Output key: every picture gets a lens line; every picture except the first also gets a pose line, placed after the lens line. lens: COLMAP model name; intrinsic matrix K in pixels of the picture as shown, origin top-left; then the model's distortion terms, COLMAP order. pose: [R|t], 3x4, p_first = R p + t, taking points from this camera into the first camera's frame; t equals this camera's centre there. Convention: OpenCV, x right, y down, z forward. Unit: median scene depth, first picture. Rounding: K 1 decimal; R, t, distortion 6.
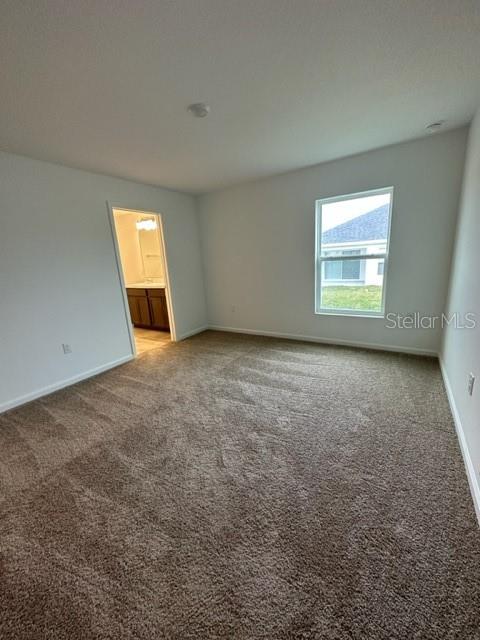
lens RADIAL K [[256.8, 0, 239.8], [0, 256.8, 319.8], [0, 0, 1]] dist [-0.000032, -0.000001]
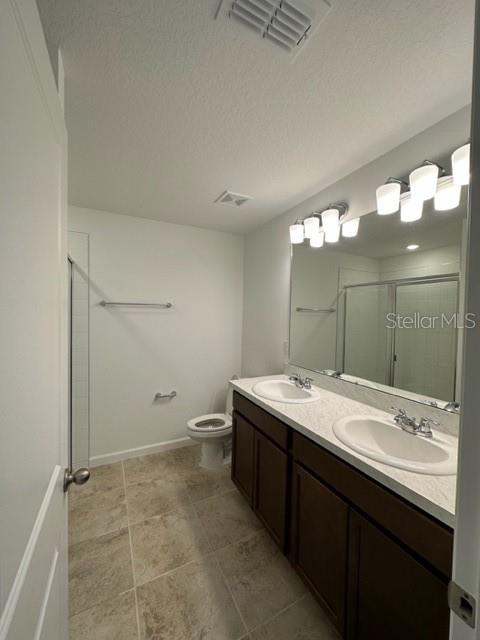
lens RADIAL K [[256.8, 0, 241.0], [0, 256.8, 320.0], [0, 0, 1]] dist [-0.000032, -0.000001]
pose [[0.857474, 0.079664, -0.508323, -0.249182], [-0.182065, 0.971002, -0.154944, -0.157209], [0.481239, 0.225408, 0.847113, 0.640388]]
